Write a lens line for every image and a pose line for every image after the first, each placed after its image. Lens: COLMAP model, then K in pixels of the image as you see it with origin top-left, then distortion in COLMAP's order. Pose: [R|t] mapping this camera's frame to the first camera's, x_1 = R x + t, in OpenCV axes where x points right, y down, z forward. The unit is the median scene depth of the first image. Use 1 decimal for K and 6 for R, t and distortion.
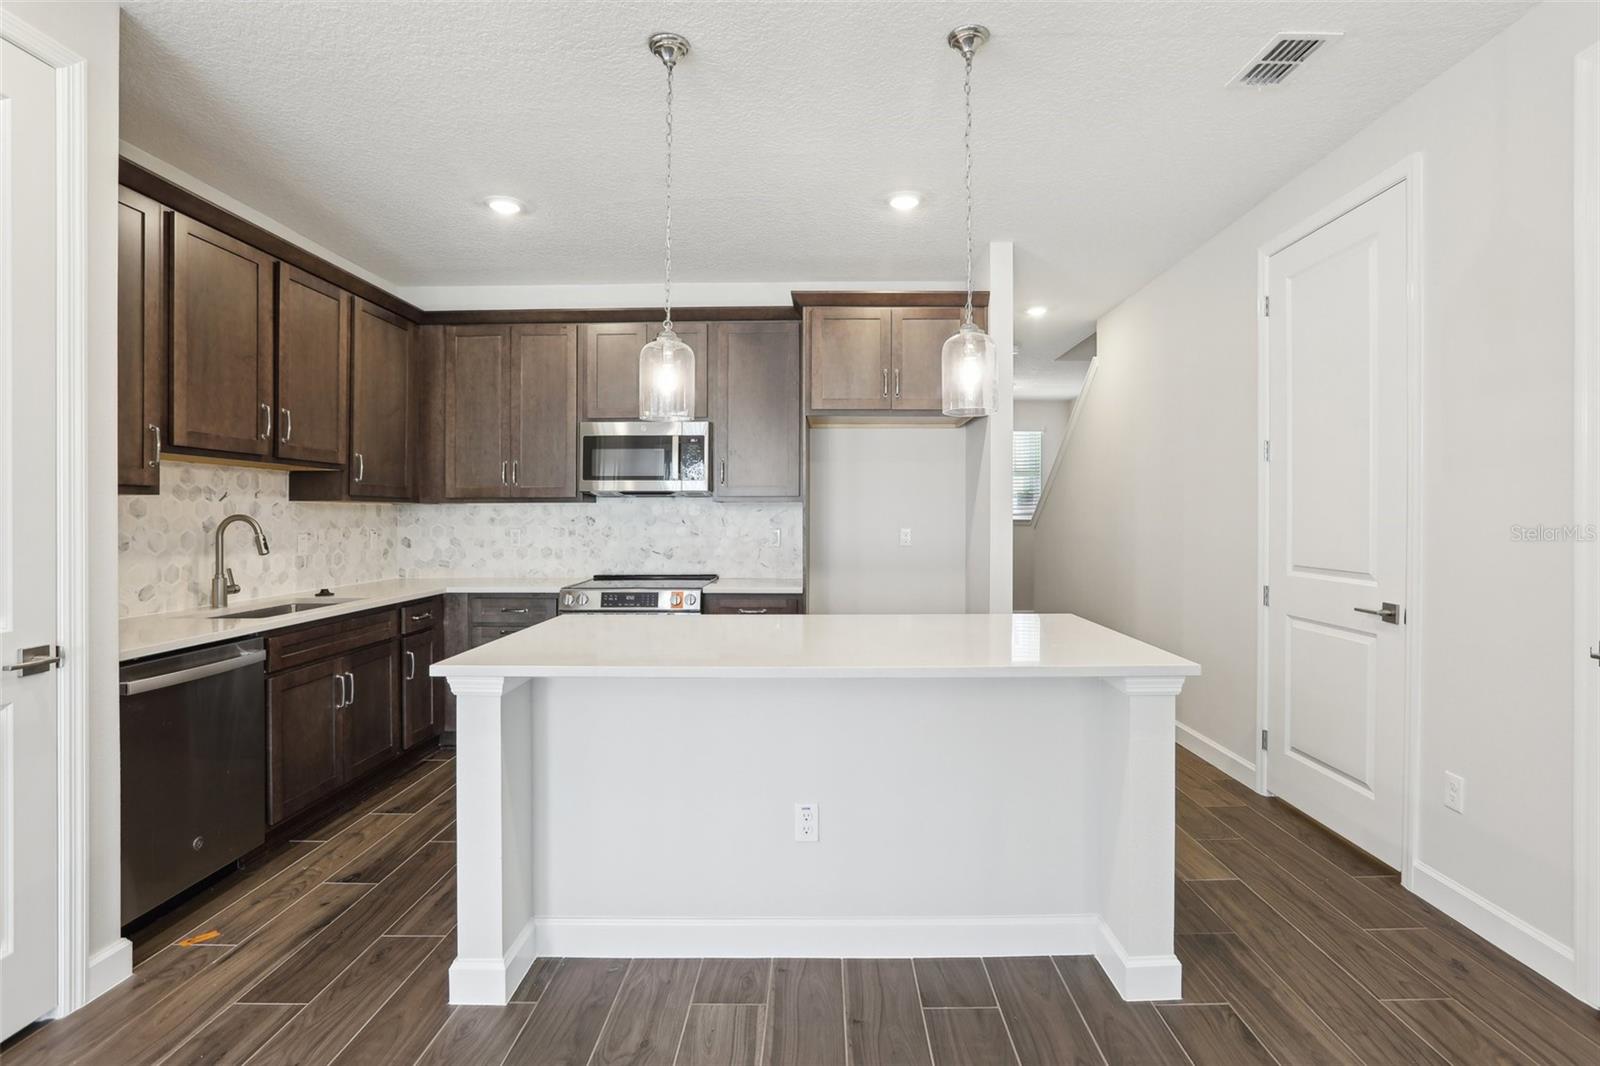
lens RADIAL K [[763.2, 0, 822.1], [0, 763.2, 509.6], [0, 0, 1]] dist [-0.046844, 0.017605]
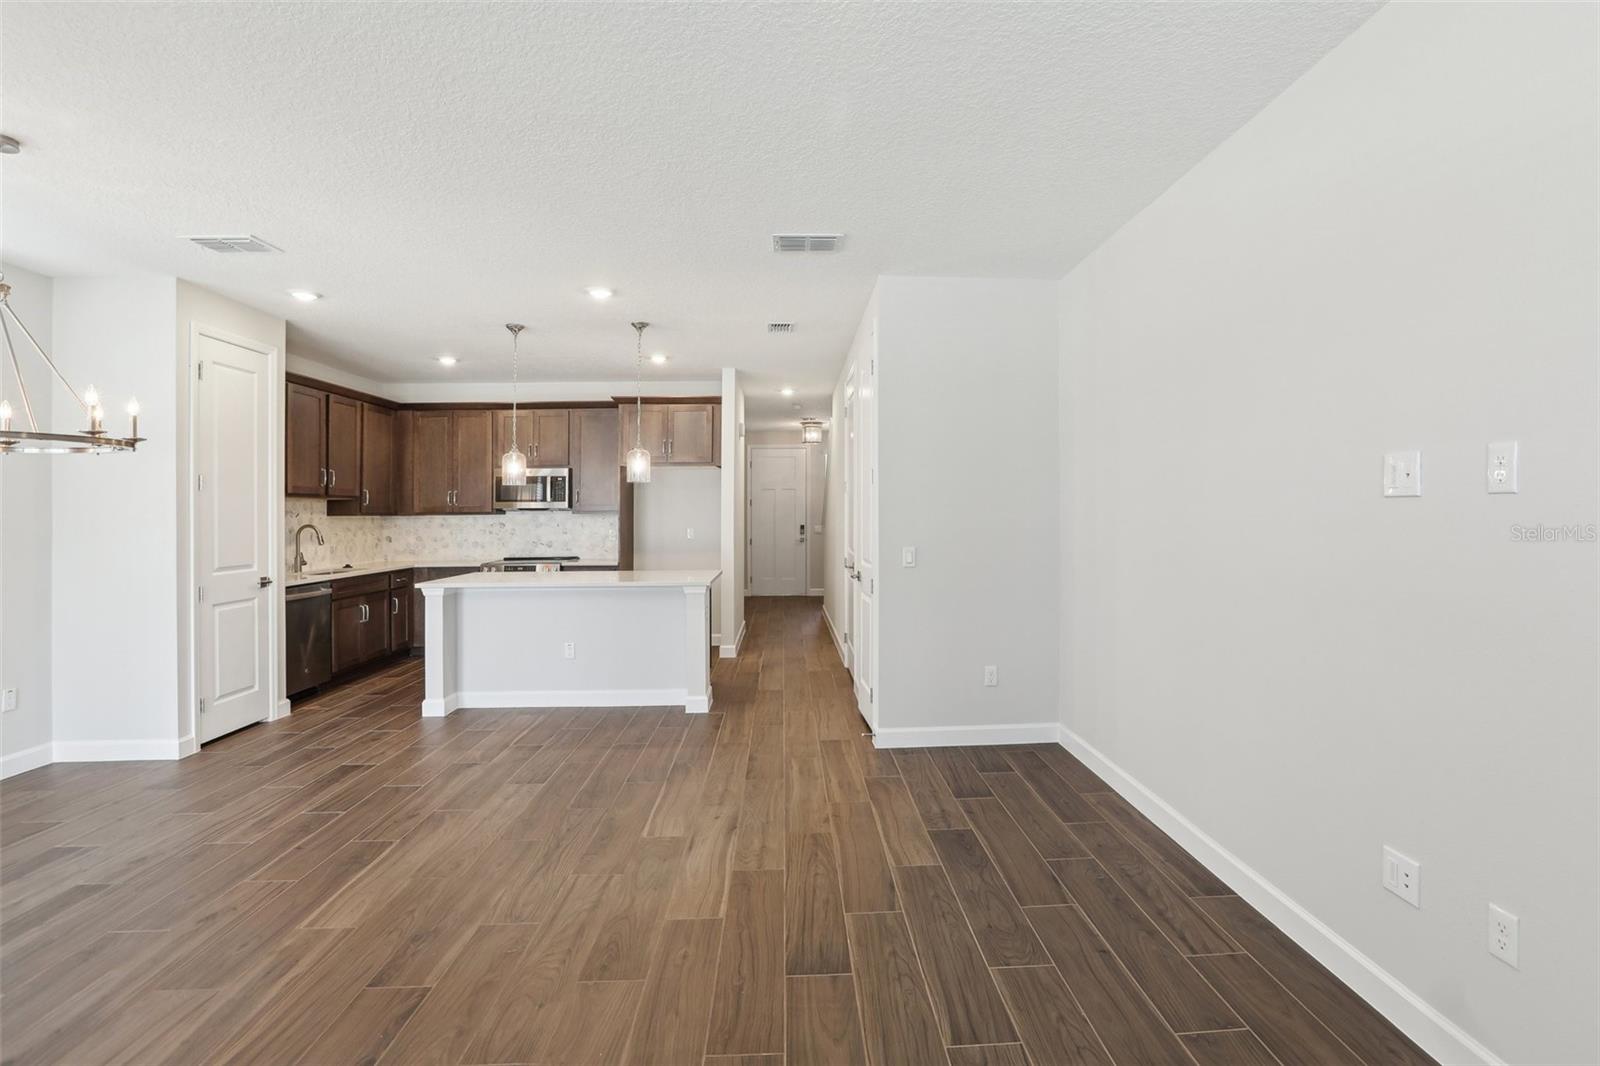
lens RADIAL K [[763.2, 0, 821.9], [0, 763.2, 495.4], [0, 0, 1]] dist [-0.046844, 0.017605]
pose [[0.998699, -0.006685, 0.050559, 0.422959], [0.007473, 0.999853, -0.015414, -0.026822], [-0.050449, 0.015772, 0.998602, -0.939868]]
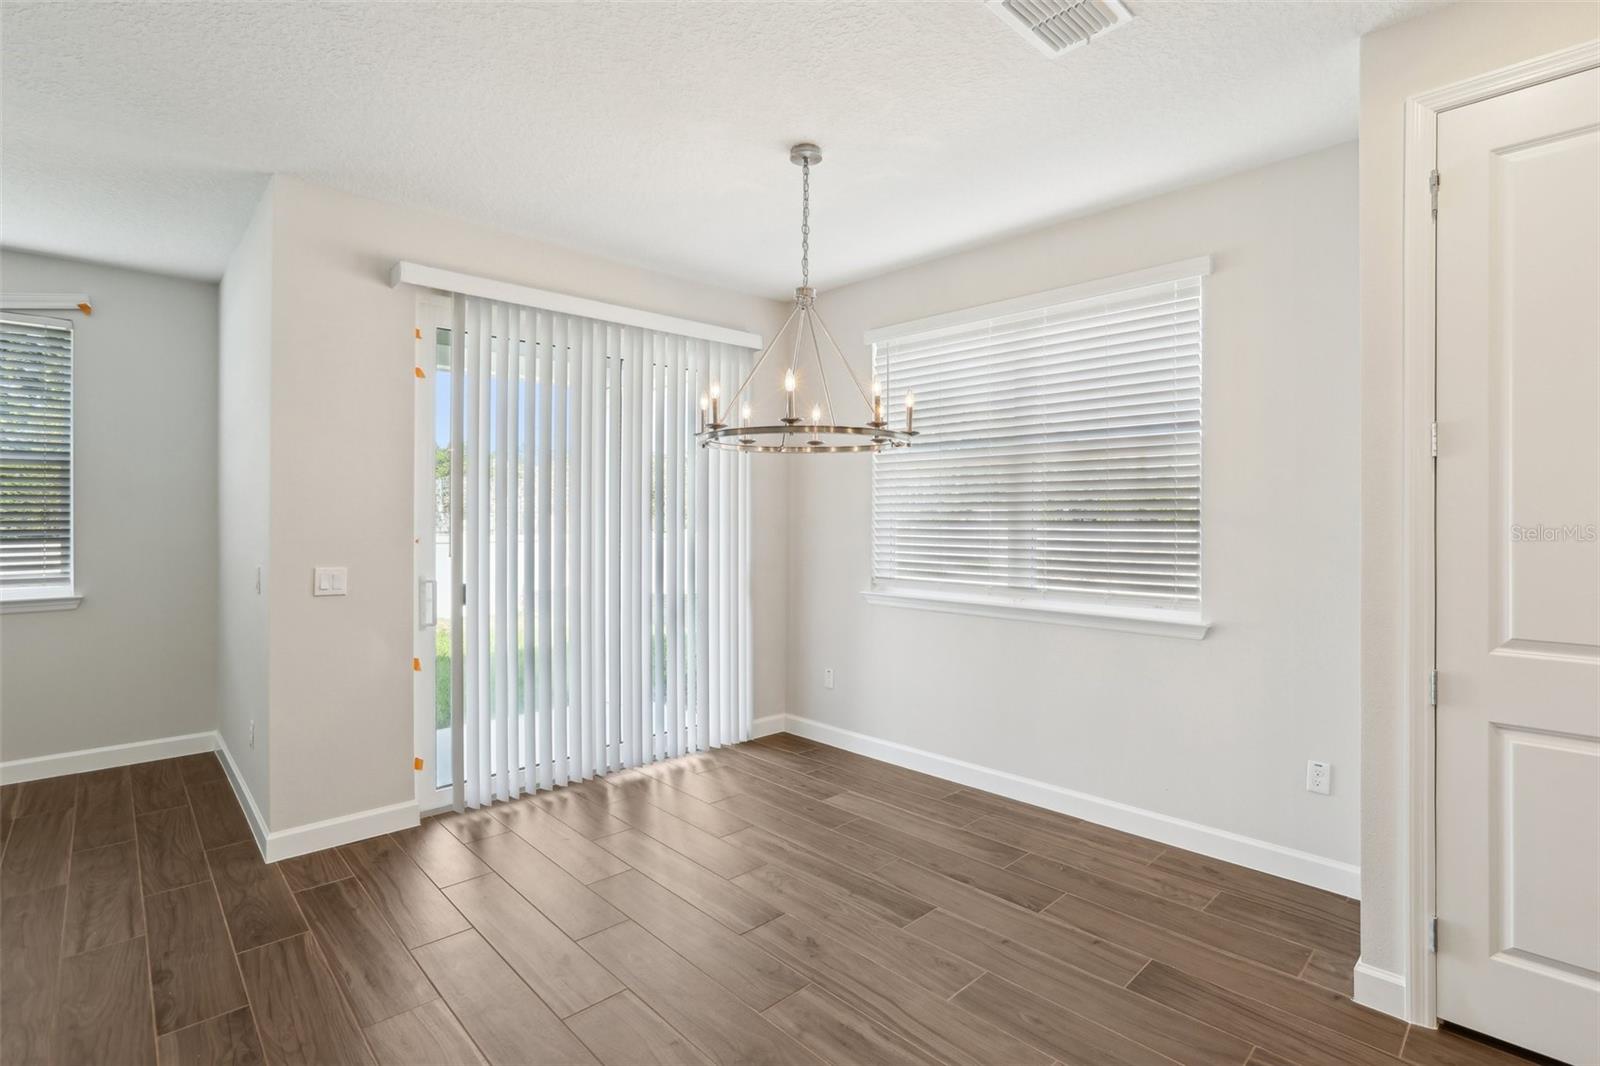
lens RADIAL K [[763.2, 0, 830.3], [0, 763.2, 509.2], [0, 0, 1]] dist [-0.046844, 0.017605]
pose [[-0.714869, -0.002099, -0.699255, 0.158785], [0.008633, 0.999893, -0.011827, -0.019295], [0.699205, -0.014492, -0.714774, 0.457238]]
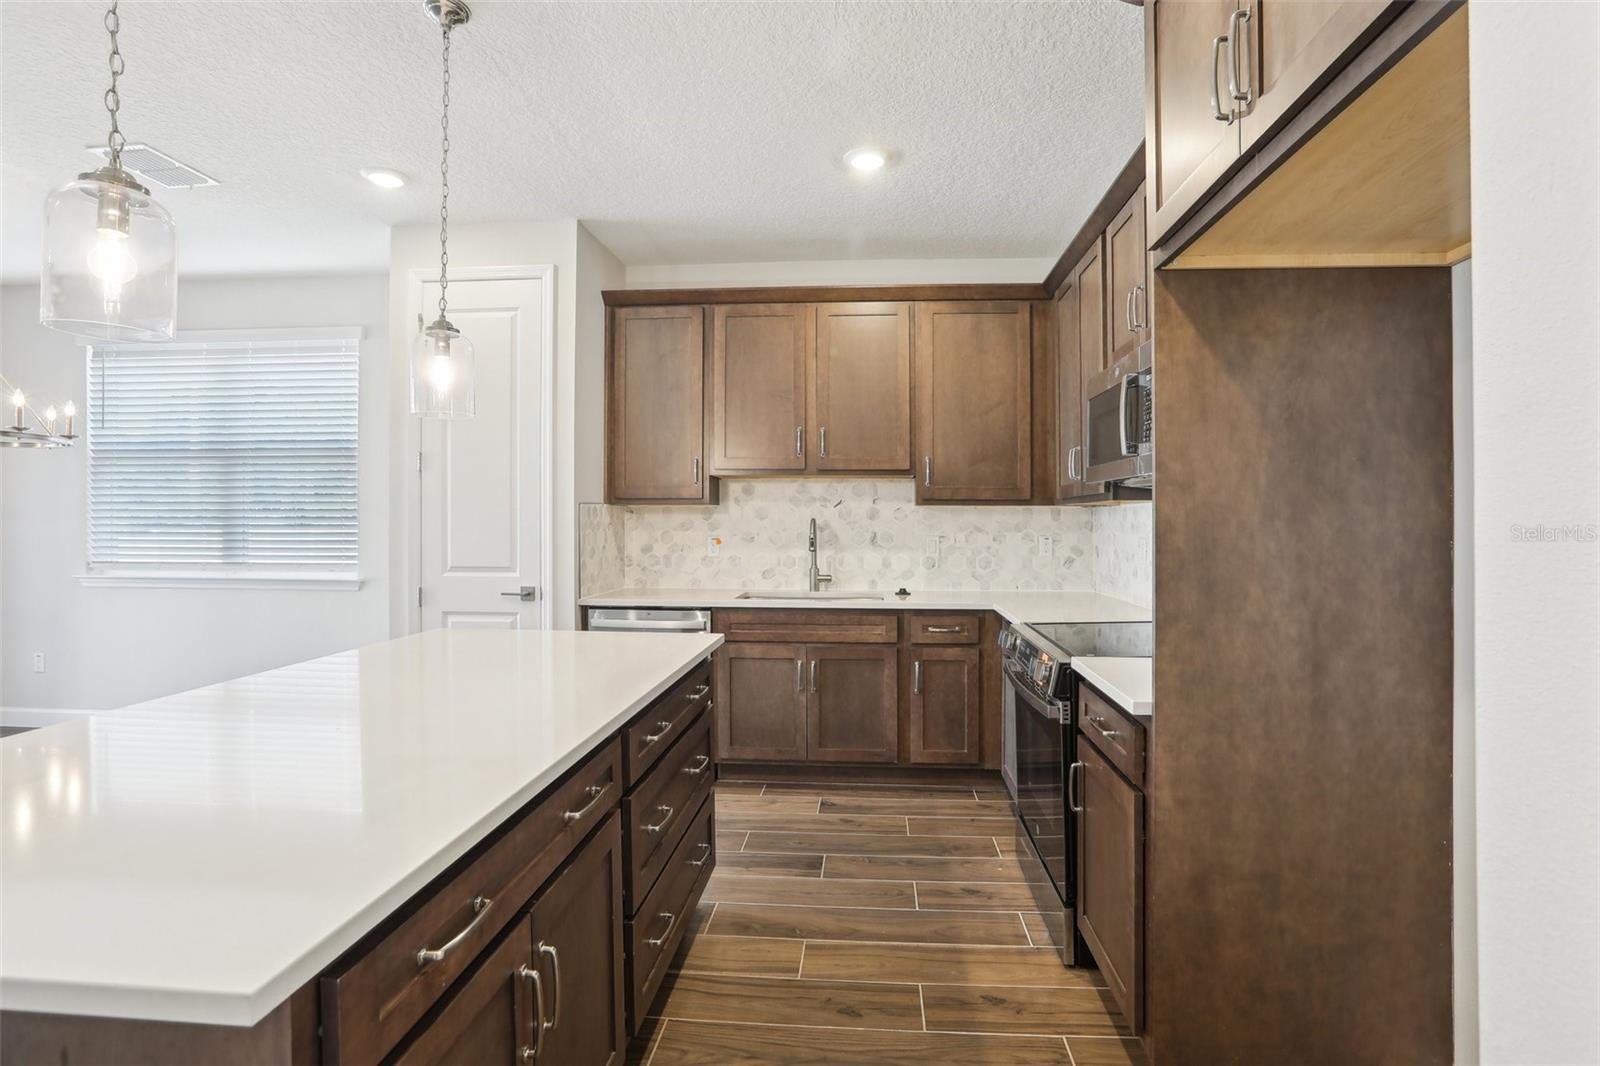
lens RADIAL K [[763.2, 0, 819.7], [0, 763.2, 534.2], [0, 0, 1]] dist [-0.046844, 0.017605]
pose [[-0.084238, 0.024109, -0.996154, 0.438140], [0.004180, 0.999707, 0.023842, 0.003080], [0.996437, -0.002156, -0.084314, 1.017725]]
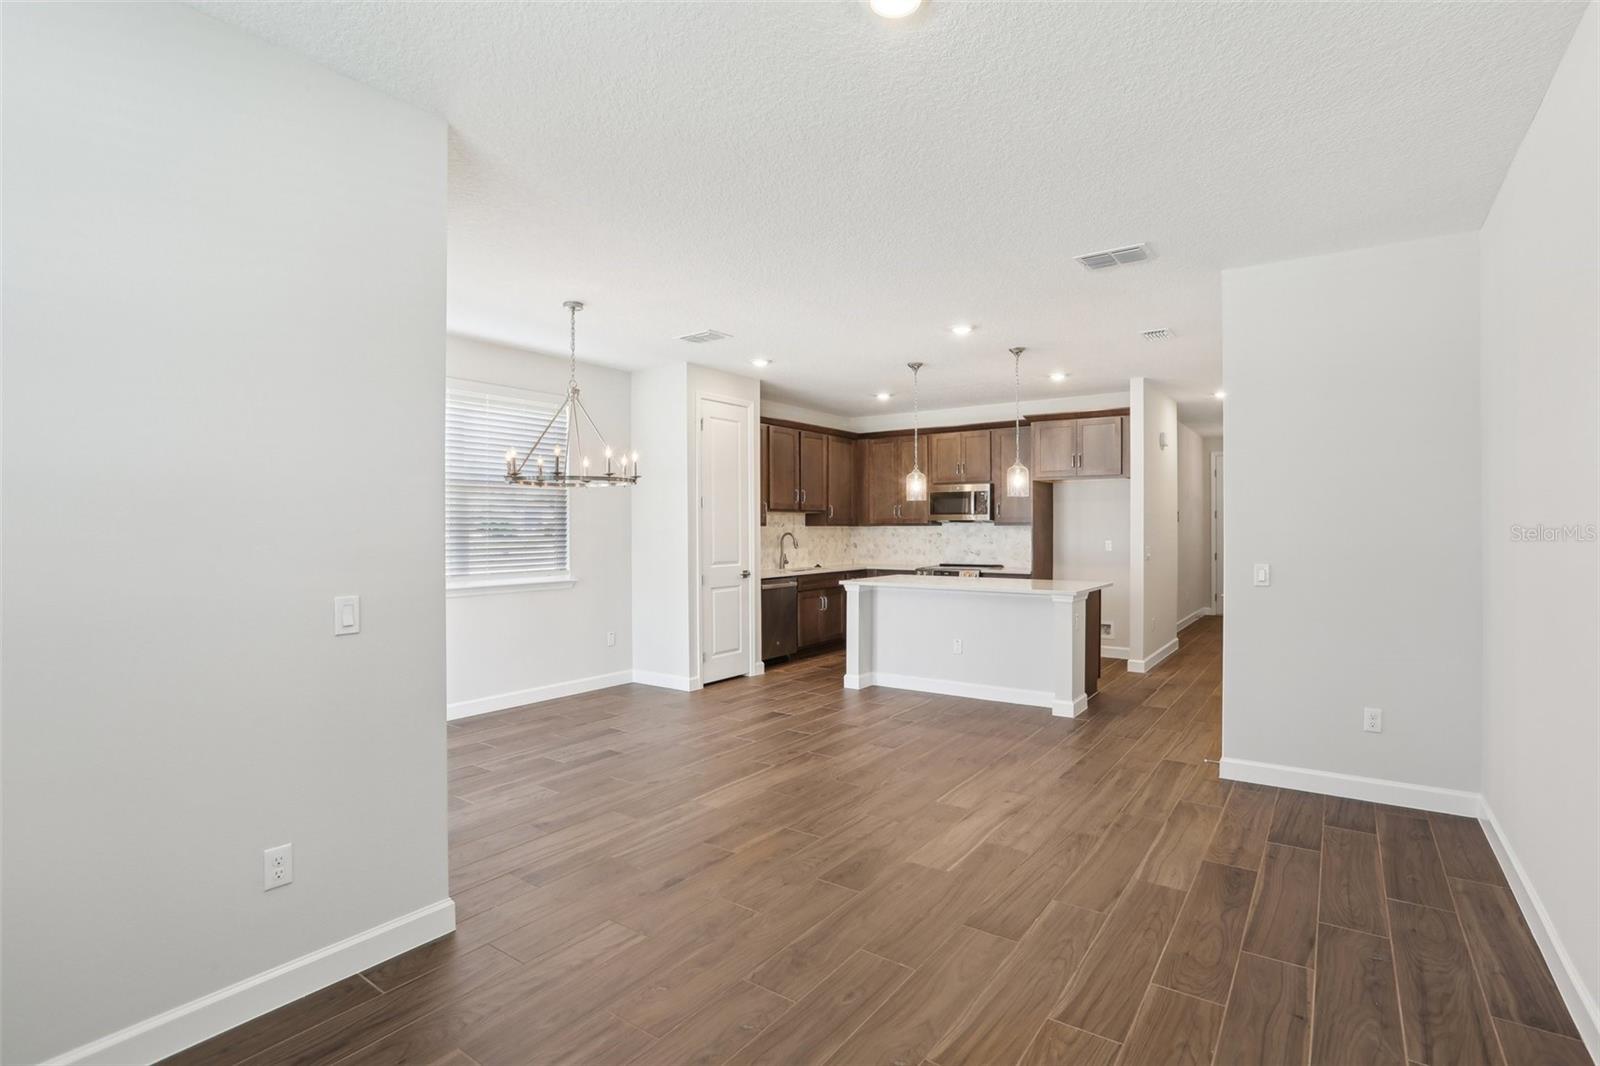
lens RADIAL K [[763.2, 0, 824.6], [0, 763.2, 510.2], [0, 0, 1]] dist [-0.046844, 0.017605]
pose [[0.823432, -0.013135, -0.567263, 0.732934], [0.005214, 0.999865, -0.015584, -0.026079], [0.567391, 0.009875, 0.823389, -0.987086]]
